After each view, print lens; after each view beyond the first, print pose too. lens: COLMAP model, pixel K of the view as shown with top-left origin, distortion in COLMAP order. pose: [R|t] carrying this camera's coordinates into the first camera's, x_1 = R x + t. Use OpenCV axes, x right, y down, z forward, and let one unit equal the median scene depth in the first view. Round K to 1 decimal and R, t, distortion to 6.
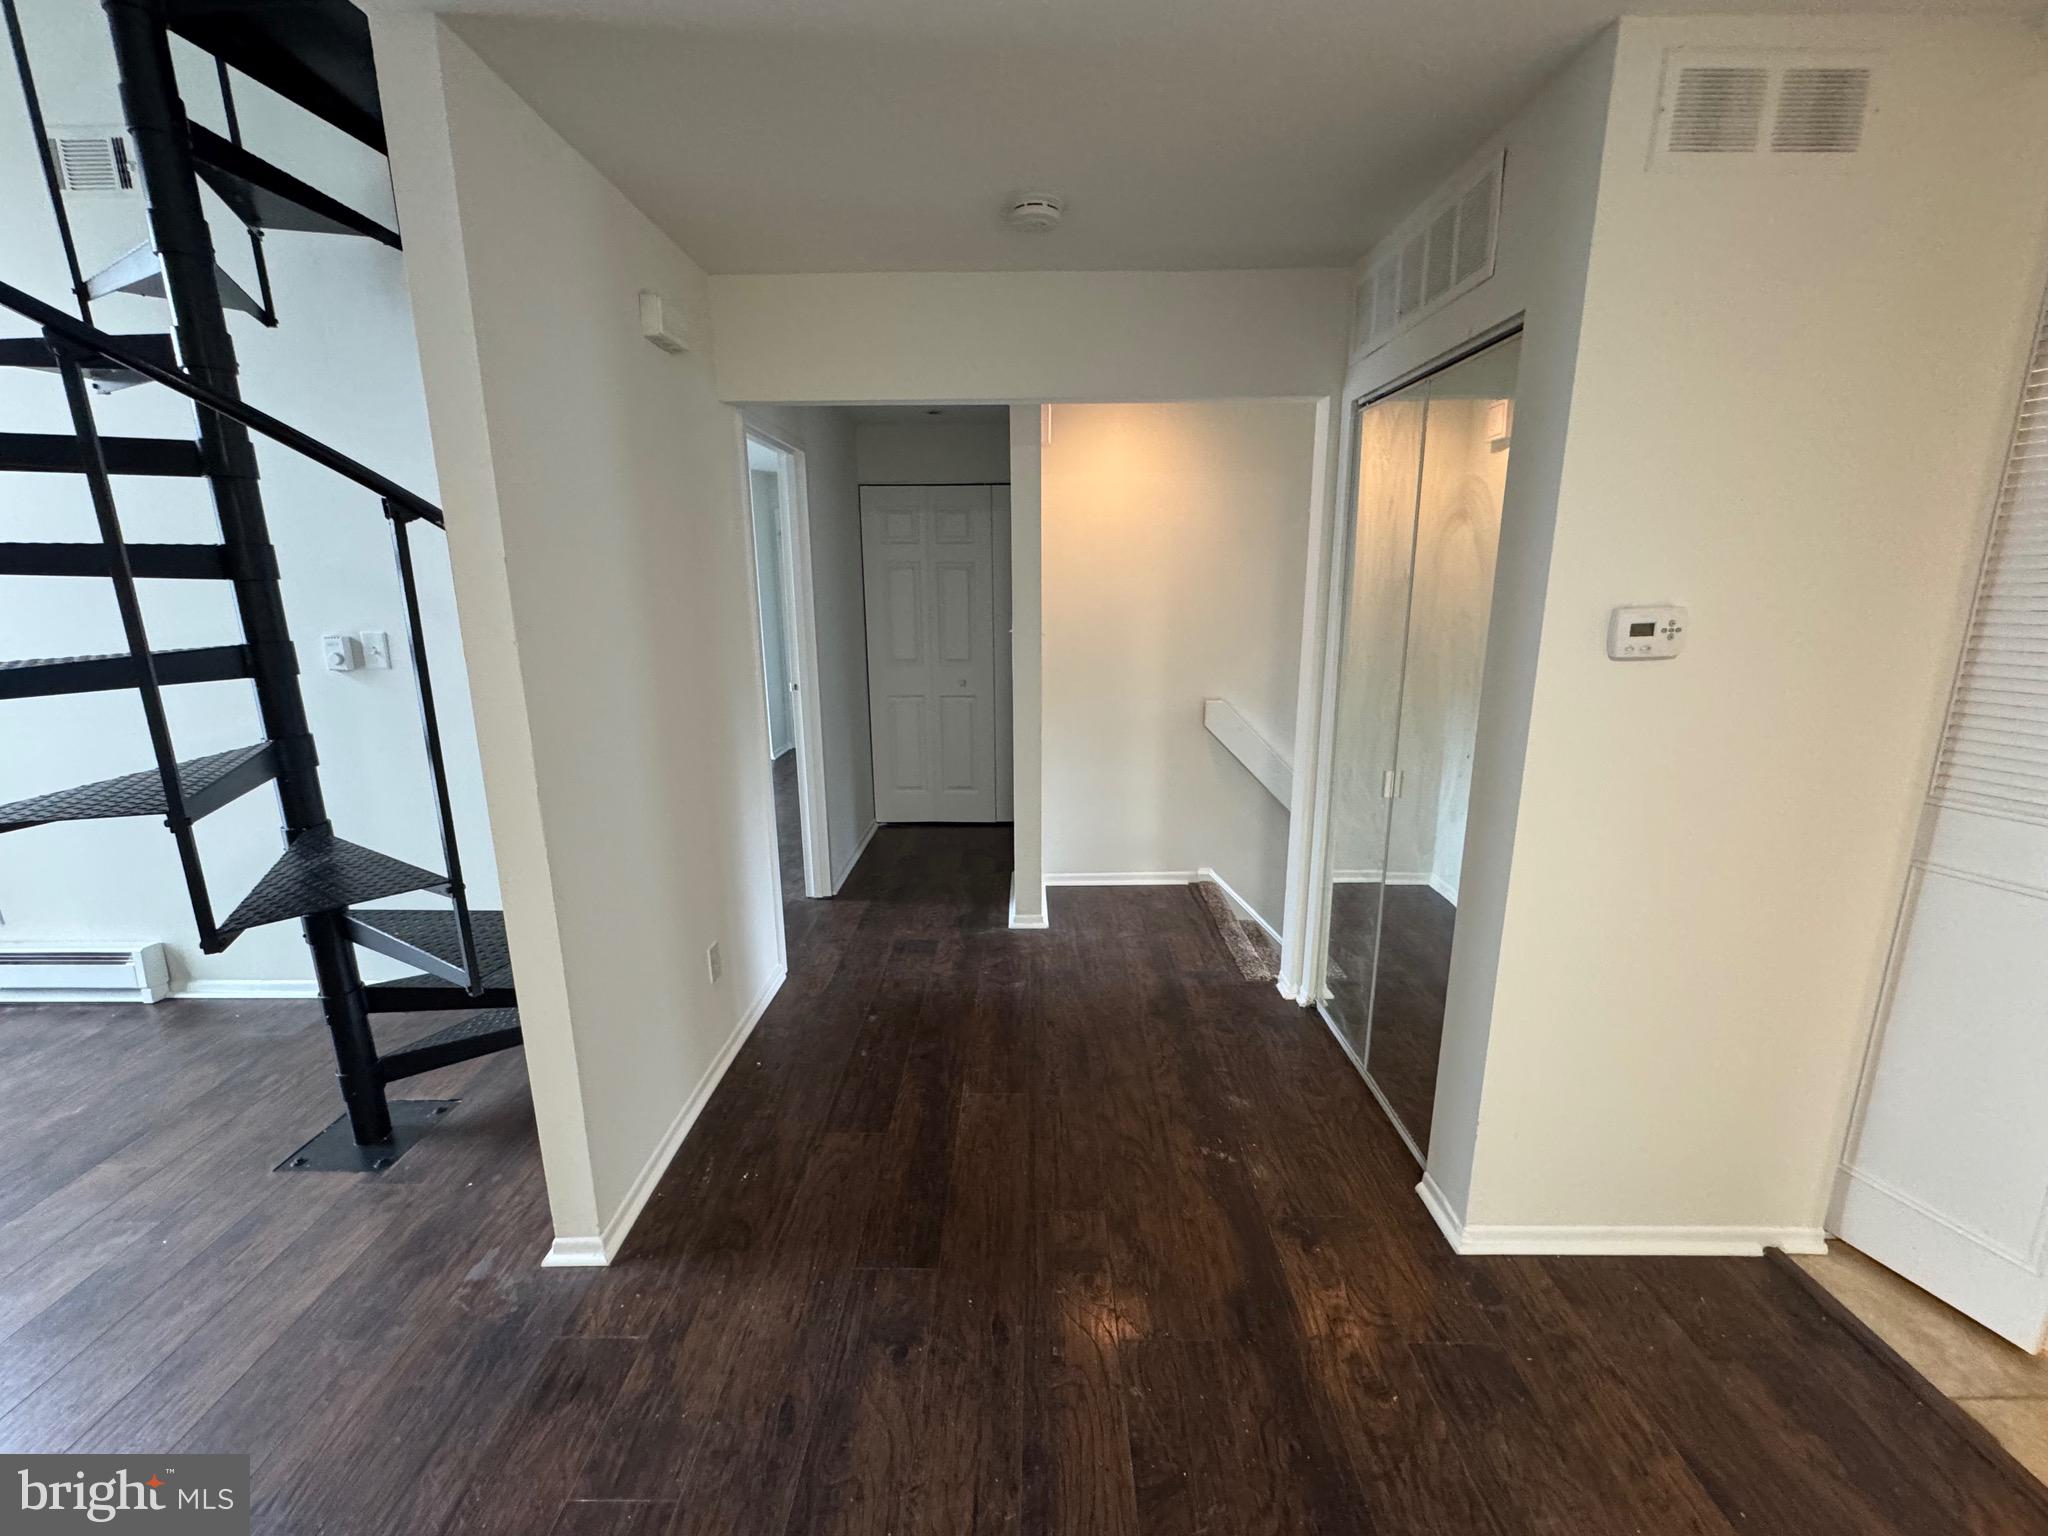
lens RADIAL K [[822.8, 0, 1018.8], [0, 822.8, 766.4], [0, 0, 1]] dist [-0.000255, 0.000221]
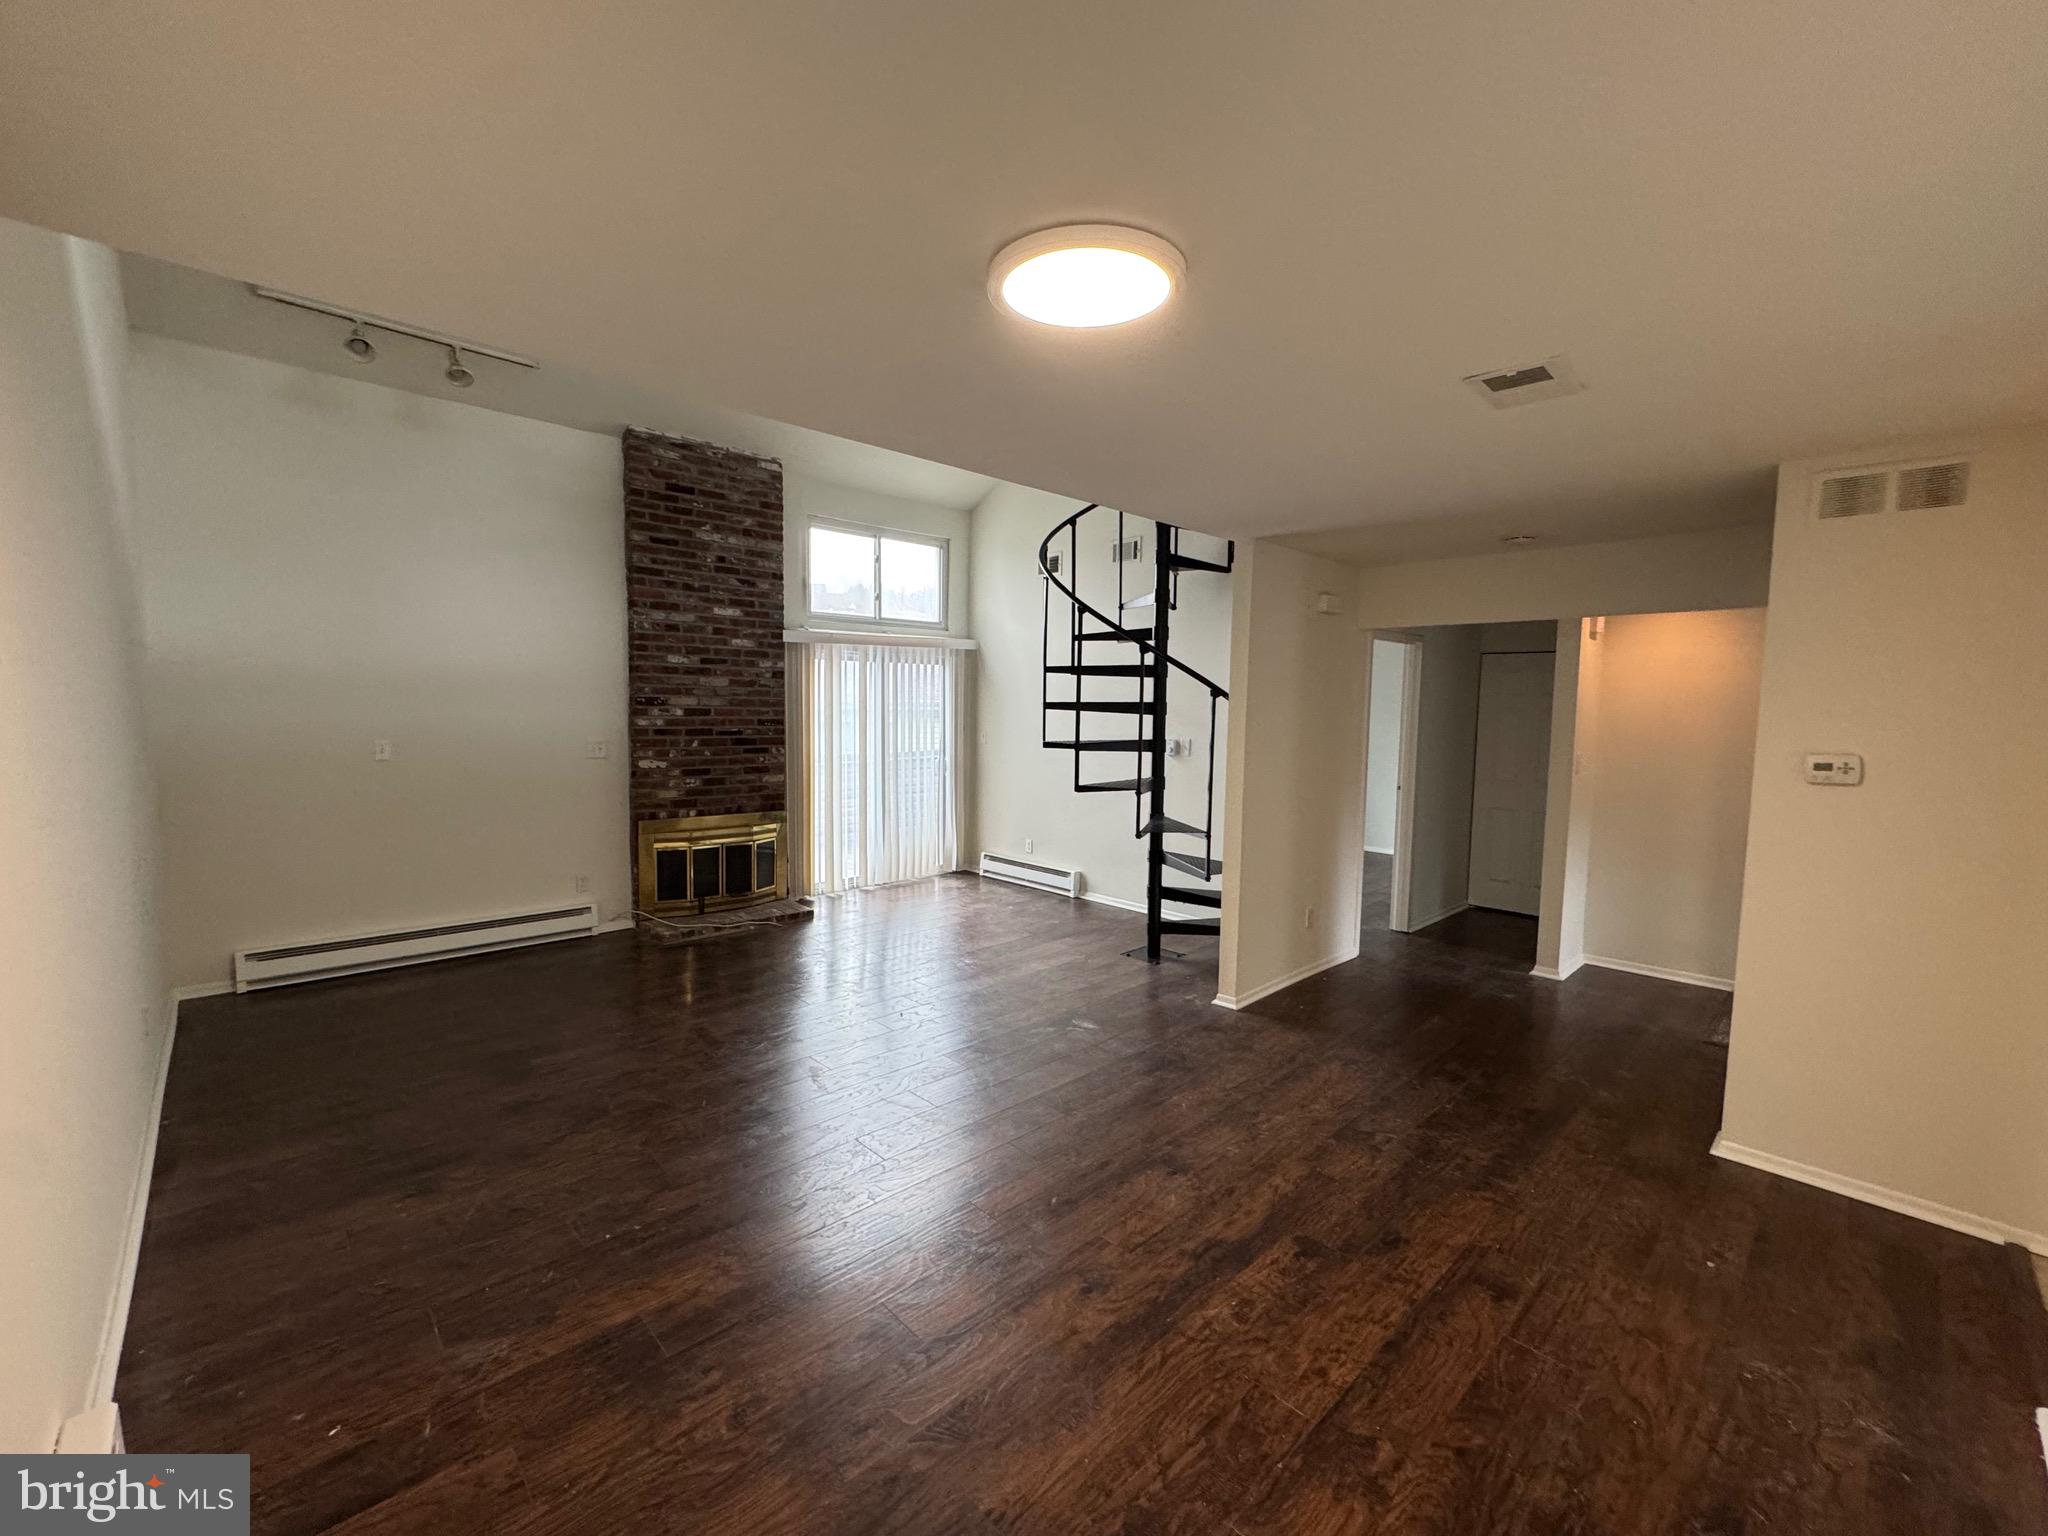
lens RADIAL K [[822.8, 0, 1023.8], [0, 822.8, 768.0], [0, 0, 1]] dist [-0.000255, 0.000221]
pose [[0.690424, 0.072780, -0.719734, 0.647948], [-0.182007, 0.980398, -0.075457, 0.208268], [0.700134, 0.183094, 0.690137, -1.047095]]
